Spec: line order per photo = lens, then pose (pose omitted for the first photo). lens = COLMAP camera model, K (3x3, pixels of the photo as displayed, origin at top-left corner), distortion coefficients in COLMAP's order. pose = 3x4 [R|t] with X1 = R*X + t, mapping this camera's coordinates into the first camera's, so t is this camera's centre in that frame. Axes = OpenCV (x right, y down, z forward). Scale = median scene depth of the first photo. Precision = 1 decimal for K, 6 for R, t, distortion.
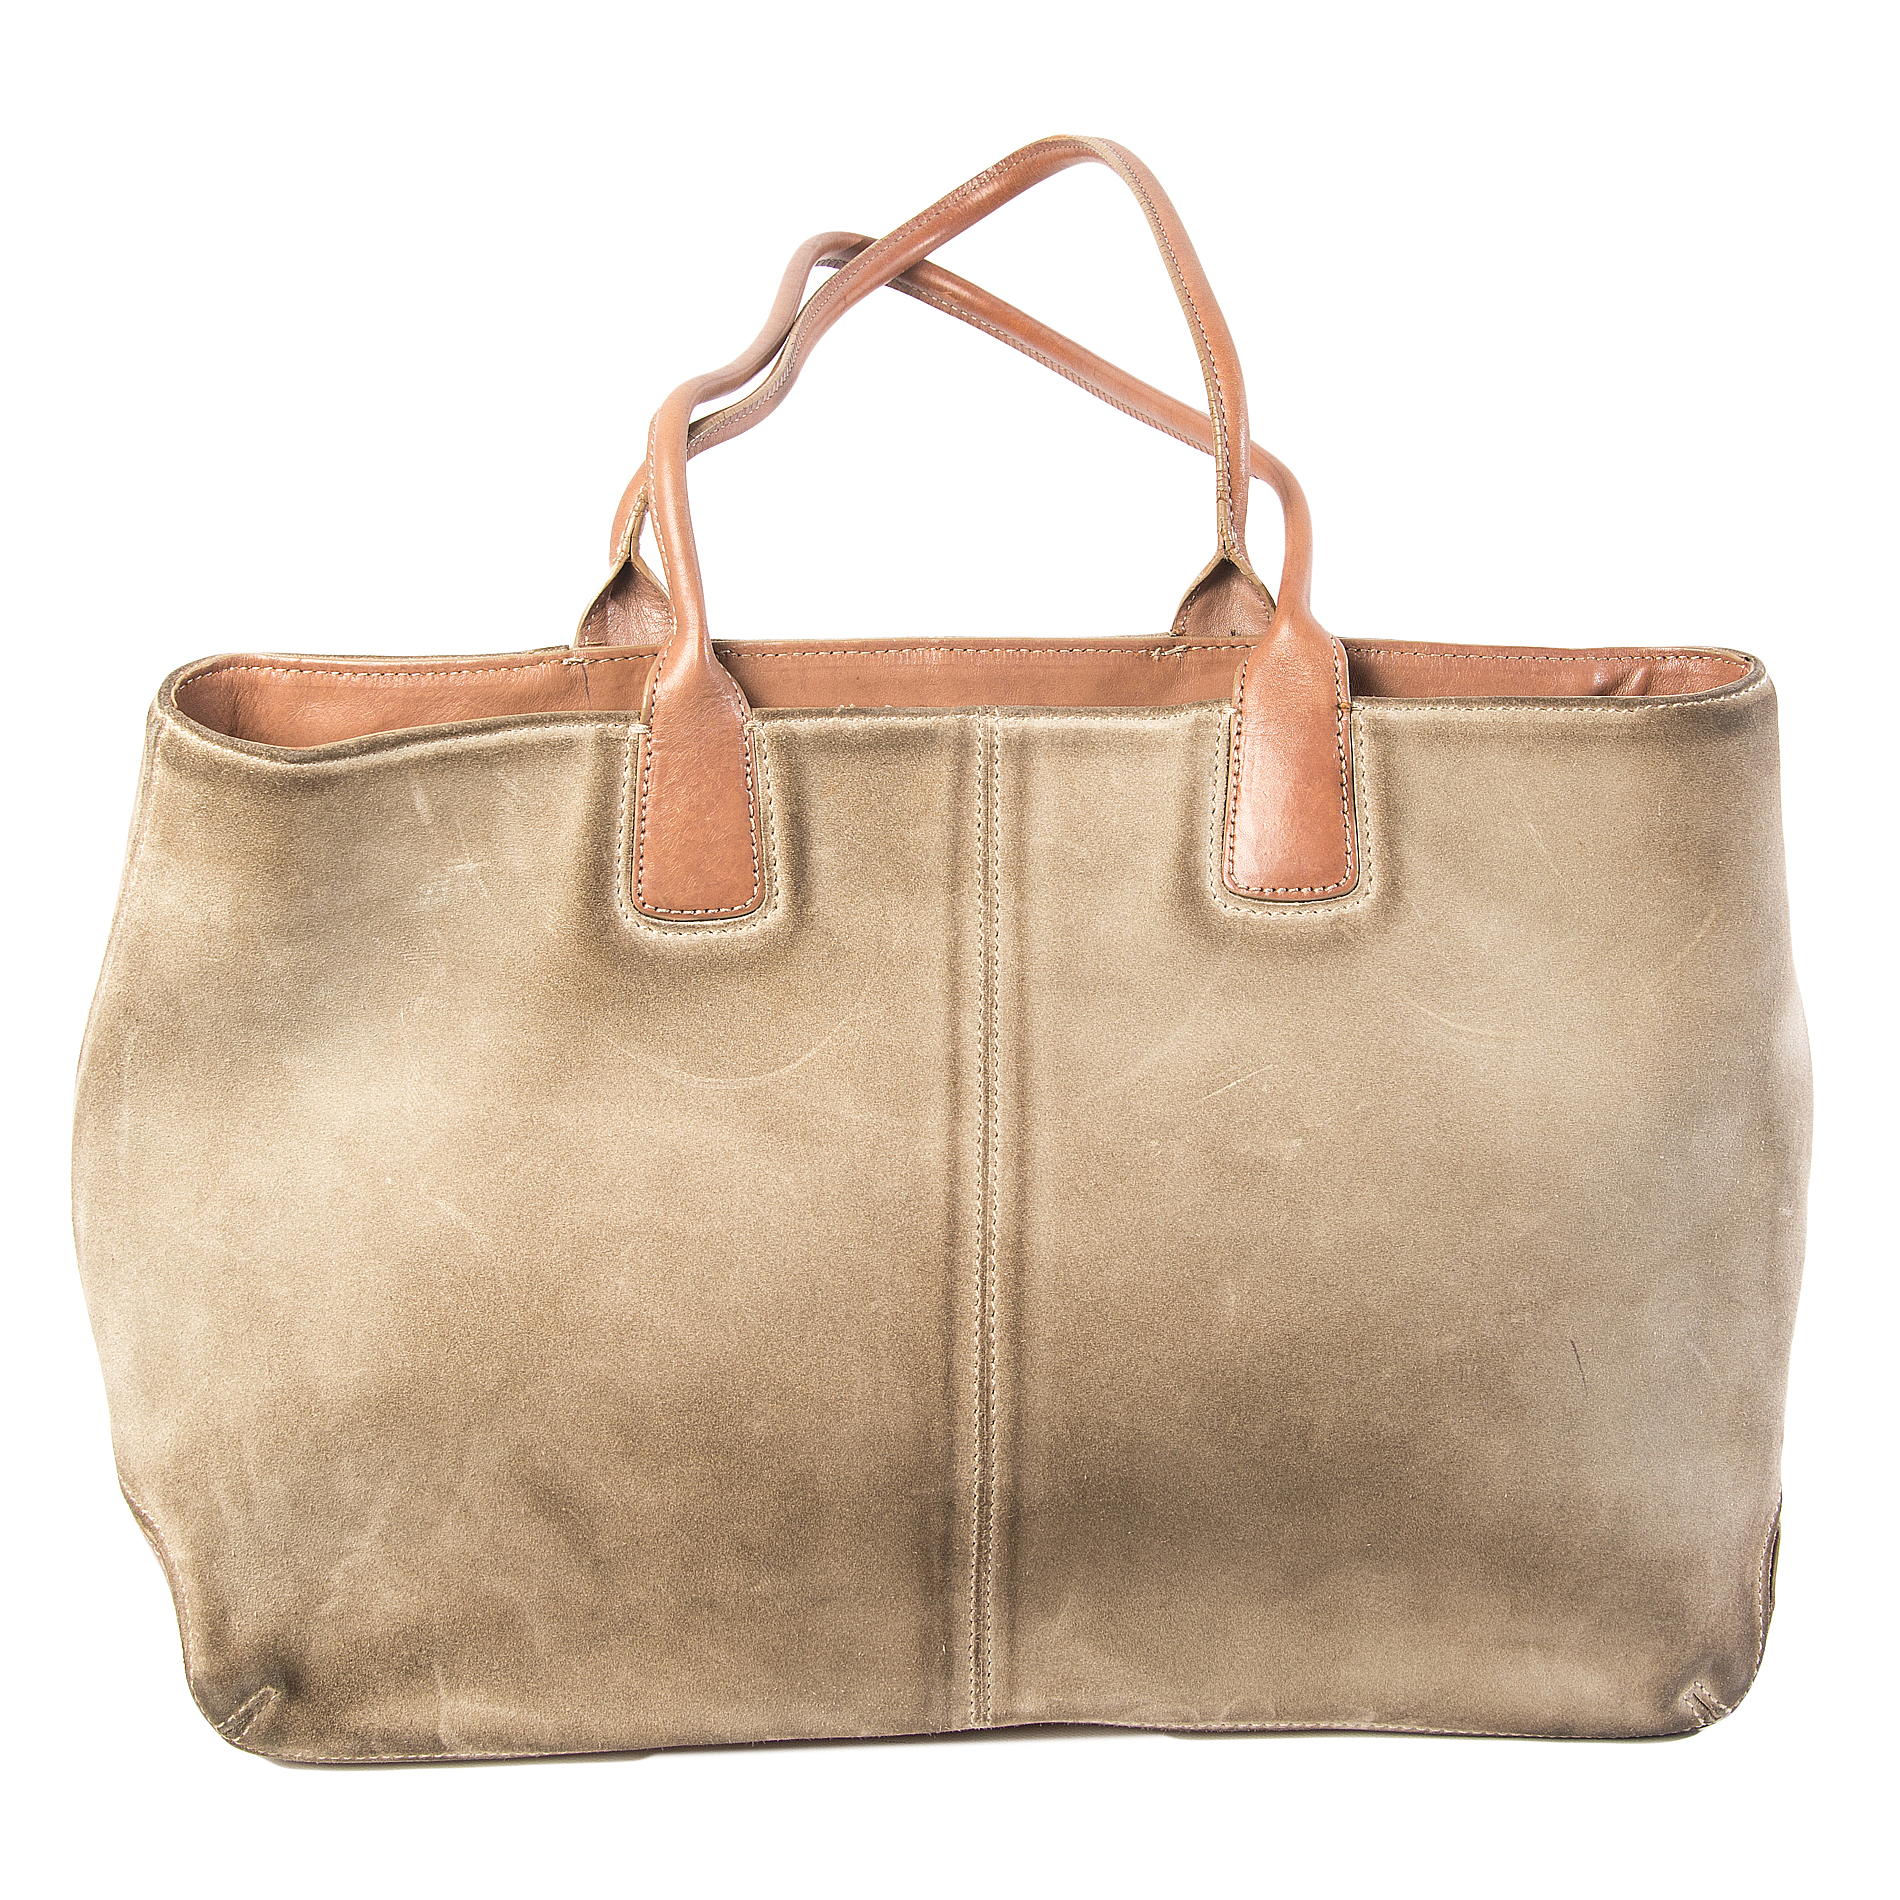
lens RADIAL K [[5155.6, 0, 950.4], [0, 5155.6, 949.6], [0, 0, 1]] dist [-0.019751, 0.000000]
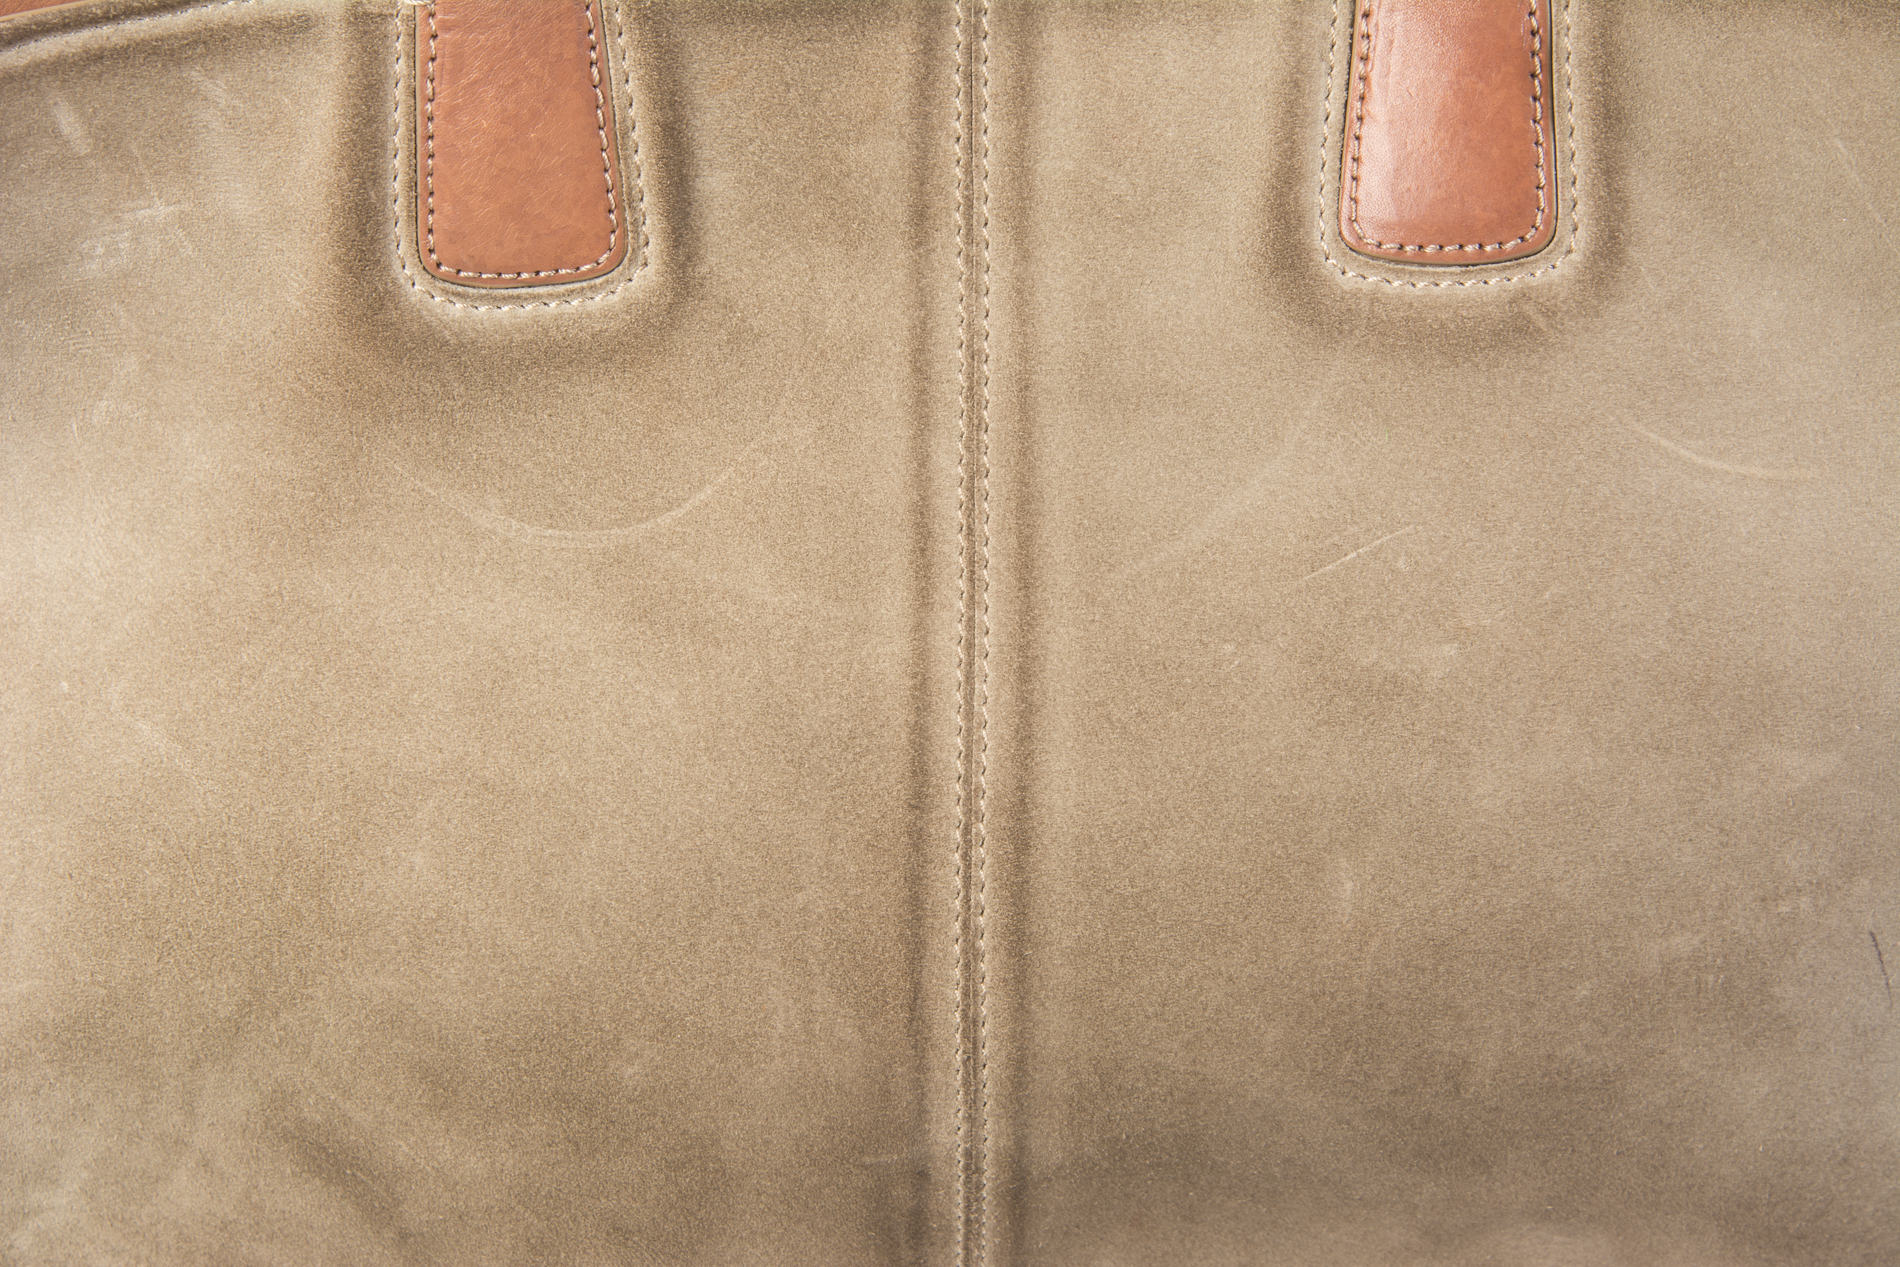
lens RADIAL K [[4607.9, 0, 944.9], [0, 4607.9, 634.5], [0, 0, 1]] dist [0.272036, 0.000000]
pose [[0.999511, -0.004097, -0.030990, 0.021661], [0.012297, 0.962979, 0.269296, -0.120657], [0.028739, -0.269546, 0.962559, 0.437262]]
